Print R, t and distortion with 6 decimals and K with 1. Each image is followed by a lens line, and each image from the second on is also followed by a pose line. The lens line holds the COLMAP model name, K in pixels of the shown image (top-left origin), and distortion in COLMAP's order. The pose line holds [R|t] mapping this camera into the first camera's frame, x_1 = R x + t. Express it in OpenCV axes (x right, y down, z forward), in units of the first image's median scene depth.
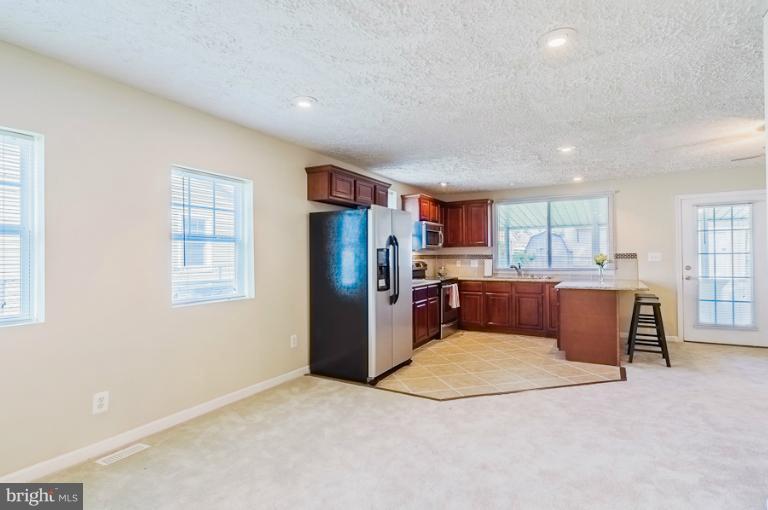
lens RADIAL K [[399.7, 0, 384.3], [0, 399.7, 256.8], [0, 0, 1]] dist [0.006683, 0.000456]
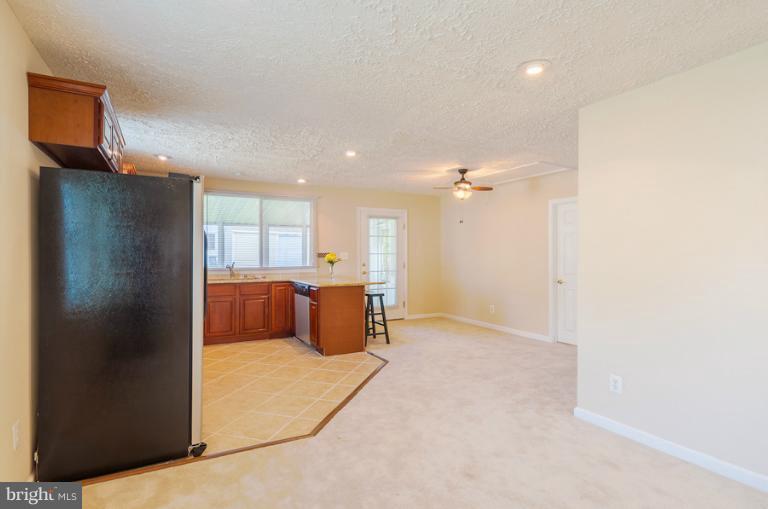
lens RADIAL K [[399.7, 0, 372.5], [0, 399.7, 251.2], [0, 0, 1]] dist [0.006683, 0.000456]
pose [[0.540344, 0.013828, 0.841331, -0.276204], [-0.003949, 0.999896, -0.013898, 0.001684], [-0.841435, 0.004187, 0.540342, 0.272382]]
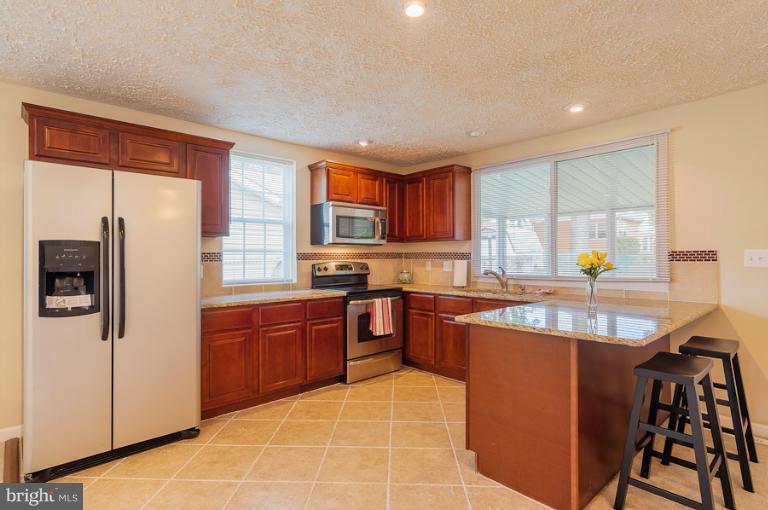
lens RADIAL K [[399.7, 0, 388.9], [0, 399.7, 255.0], [0, 0, 1]] dist [0.006683, 0.000456]
pose [[0.950489, 0.004096, -0.310731, 0.401320], [-0.004340, 0.999991, -0.000092, -0.001293], [0.310728, 0.001436, 0.950498, 0.407452]]
